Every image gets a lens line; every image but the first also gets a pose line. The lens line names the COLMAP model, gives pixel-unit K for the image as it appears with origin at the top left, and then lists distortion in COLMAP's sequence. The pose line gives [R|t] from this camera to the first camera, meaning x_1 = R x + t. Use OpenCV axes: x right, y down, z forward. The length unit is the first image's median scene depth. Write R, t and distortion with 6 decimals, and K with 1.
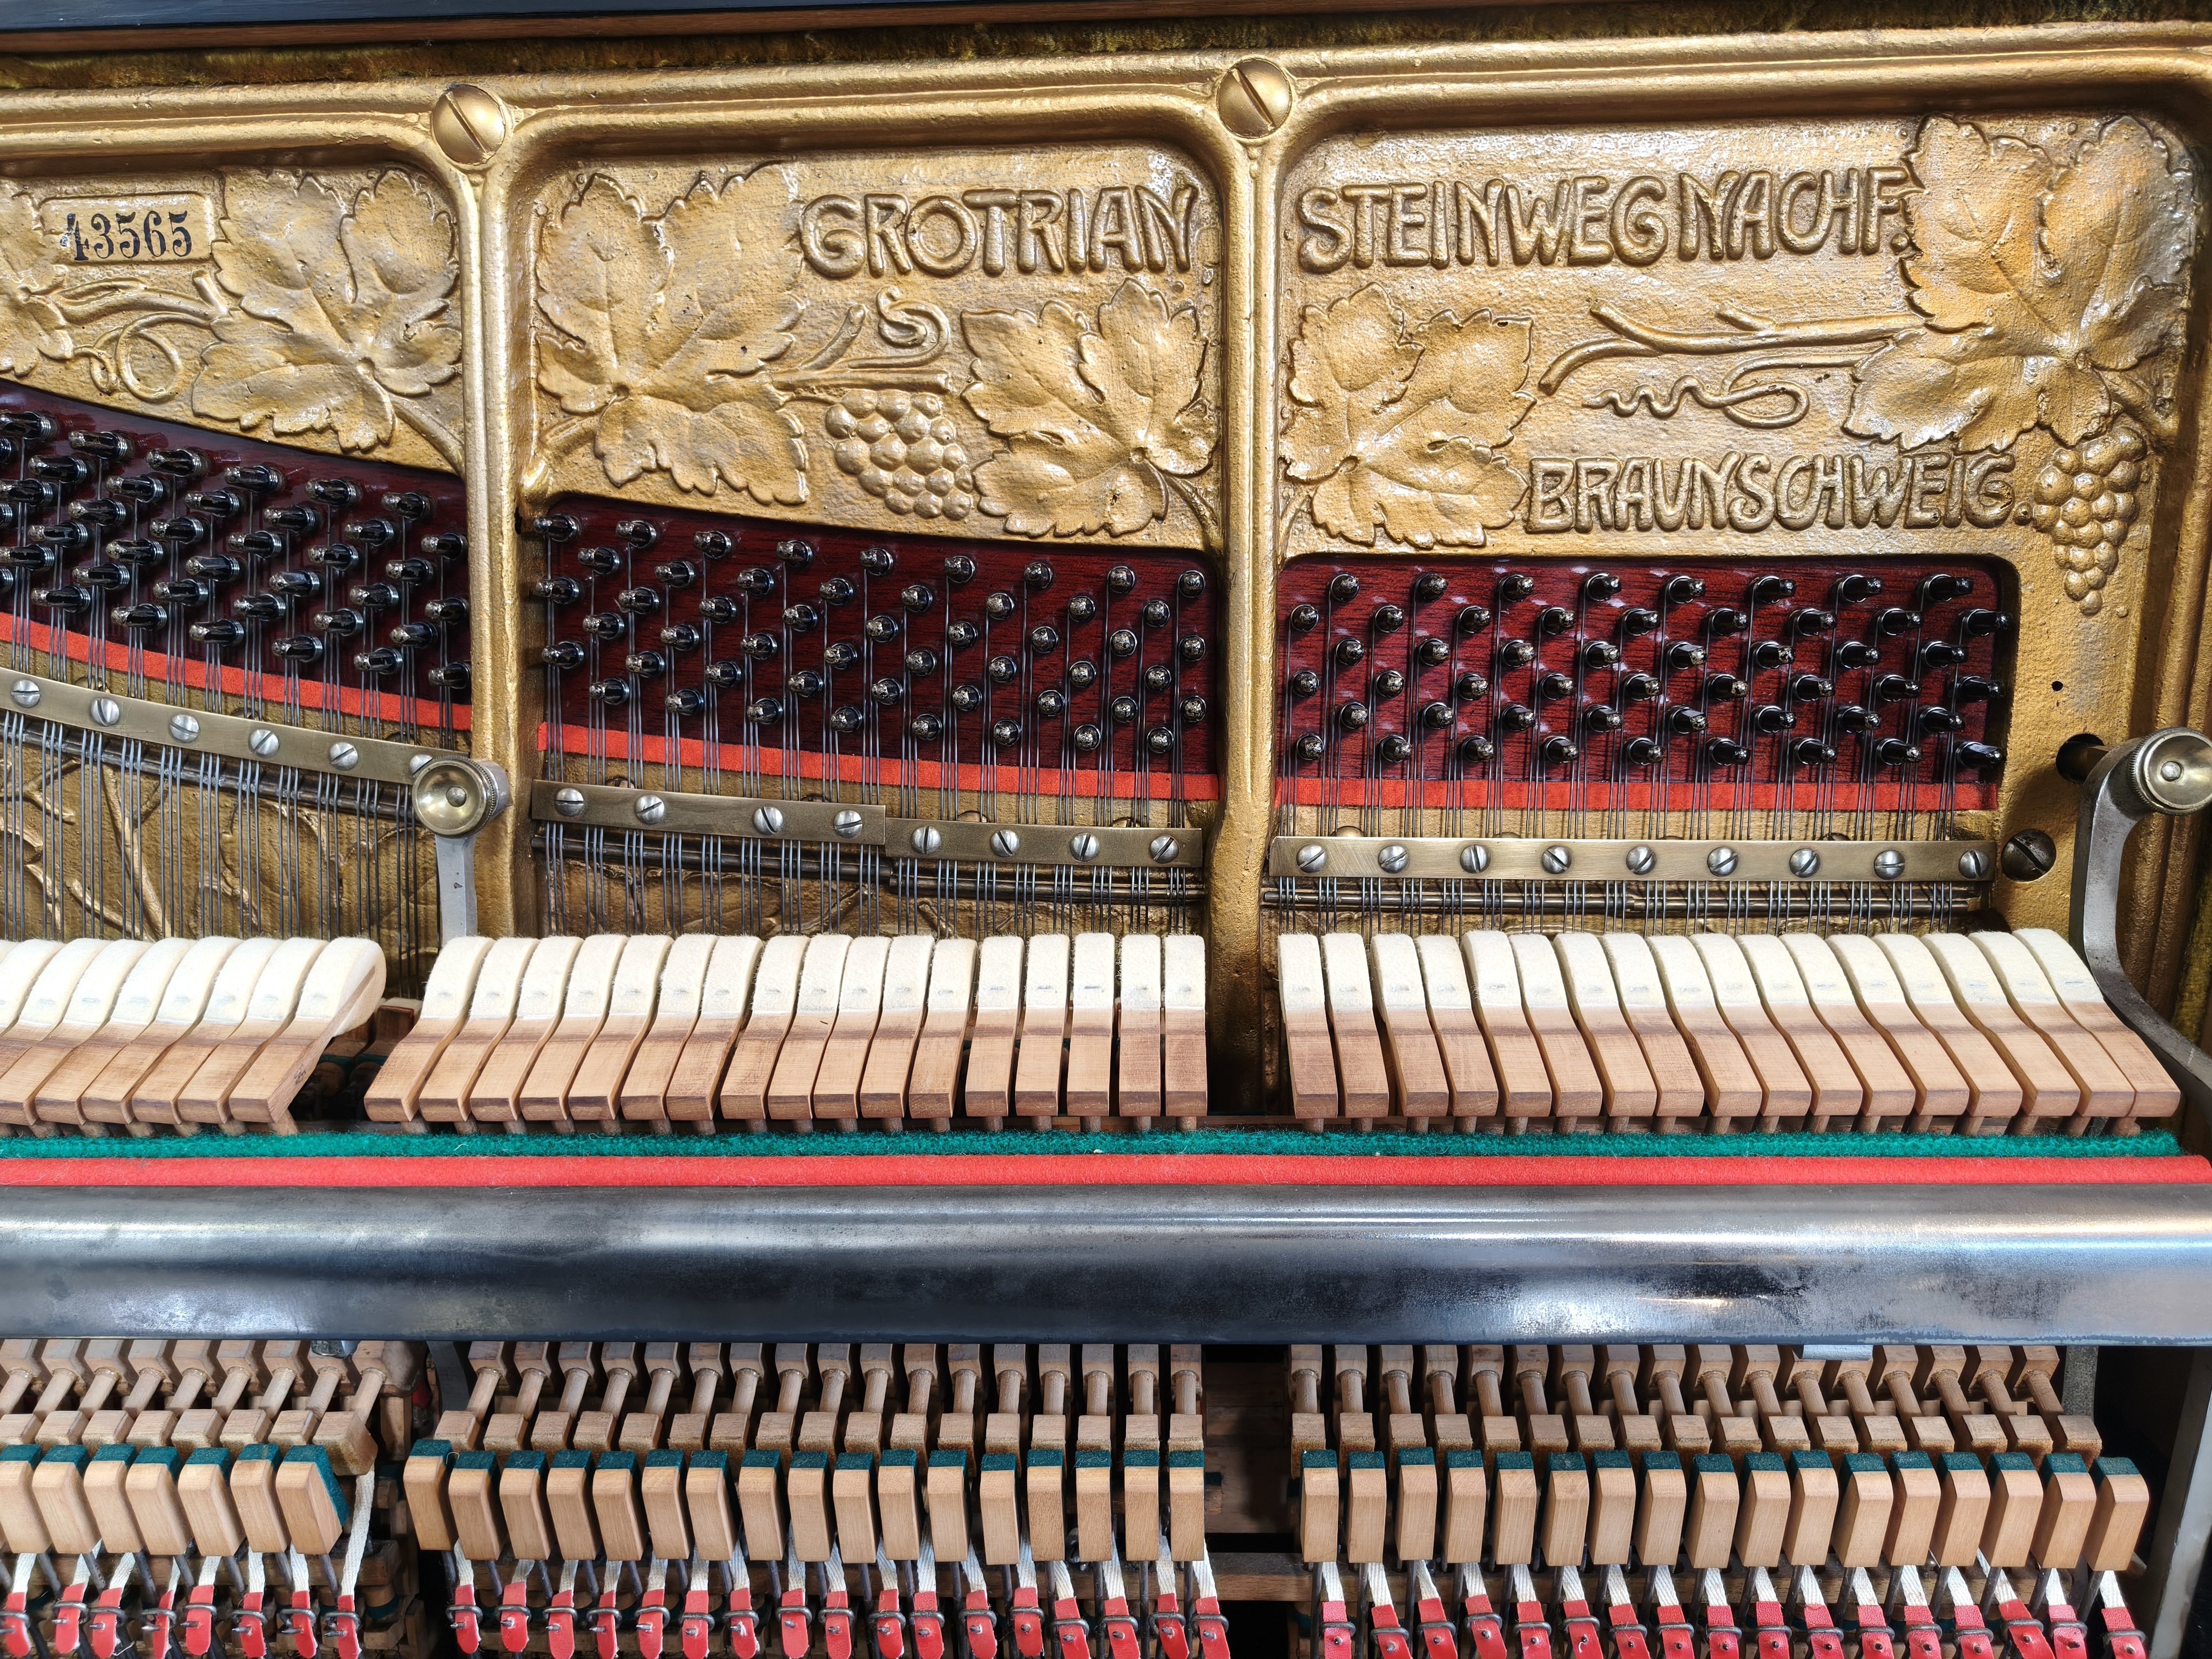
lens RADIAL K [[1567.2, 0, 1114.4], [0, 1567.2, 827.1], [0, 0, 1]] dist [0.003878, 0.001537]
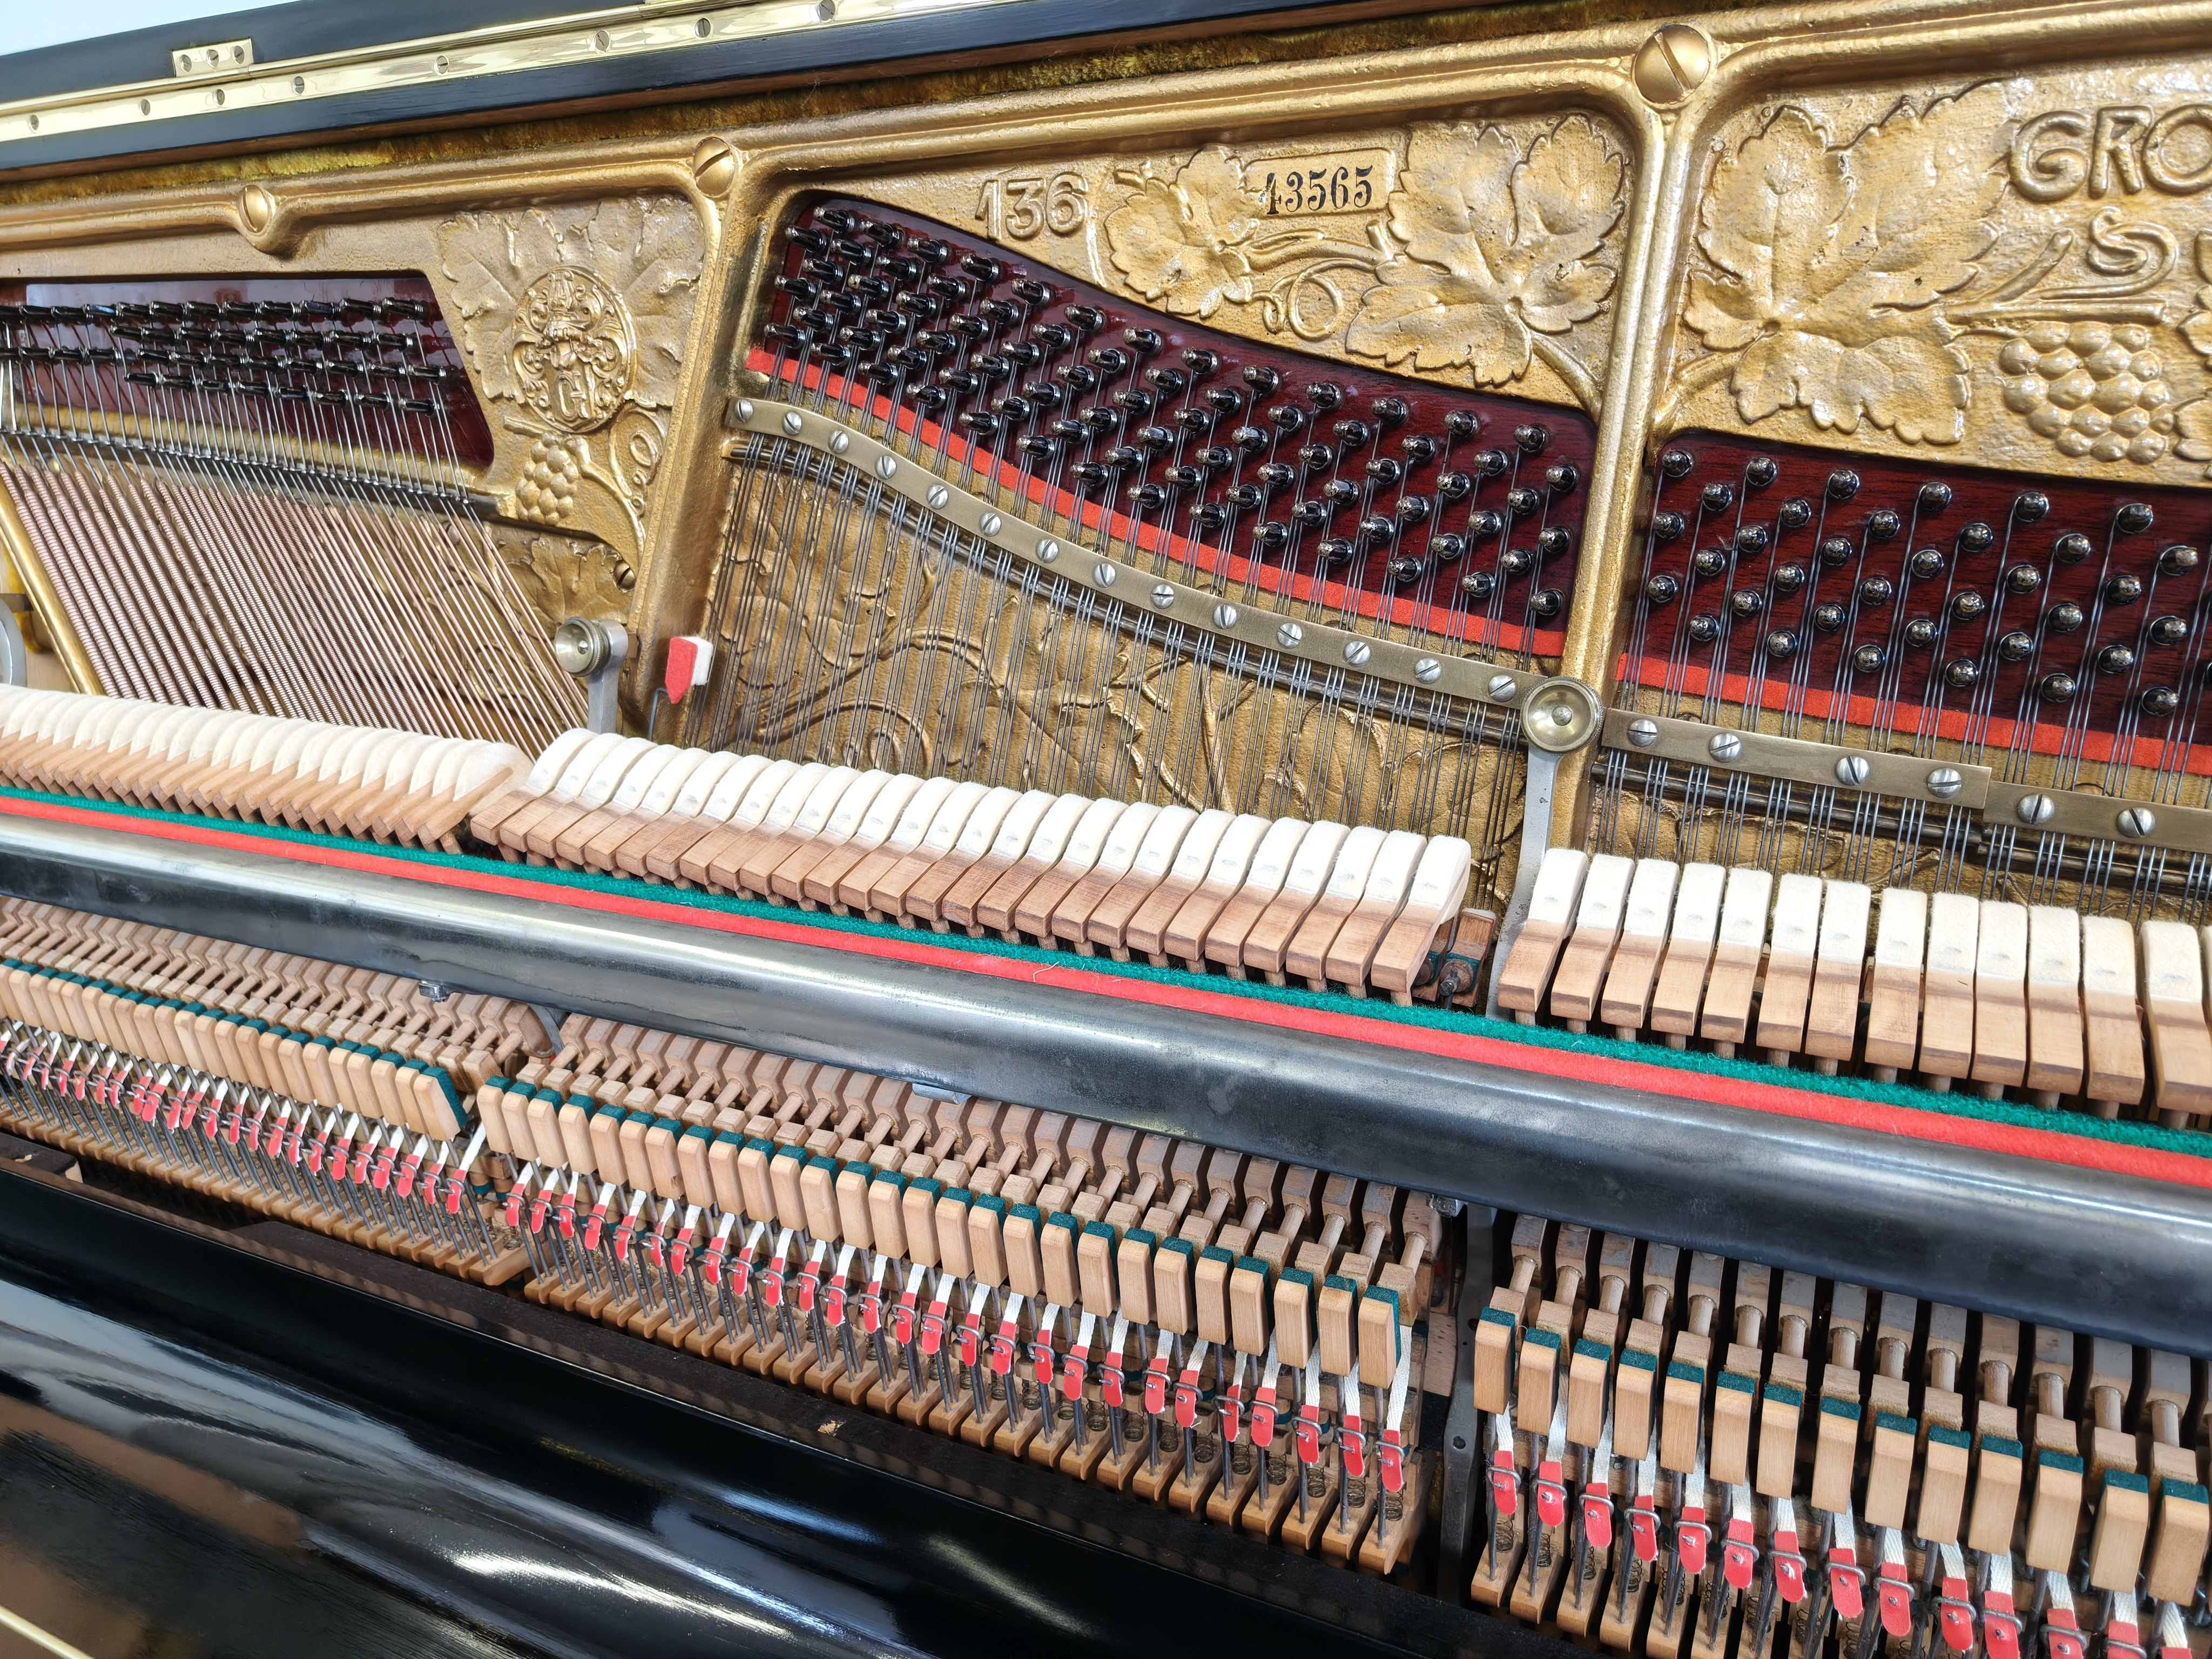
lens RADIAL K [[1567.2, 0, 1108.8], [0, 1567.2, 834.0], [0, 0, 1]] dist [0.003878, 0.001537]
pose [[0.911829, 0.119559, -0.392776, -0.268954], [-0.112193, 0.992809, 0.041751, 0.048368], [0.394943, 0.005997, 0.918686, -0.081533]]
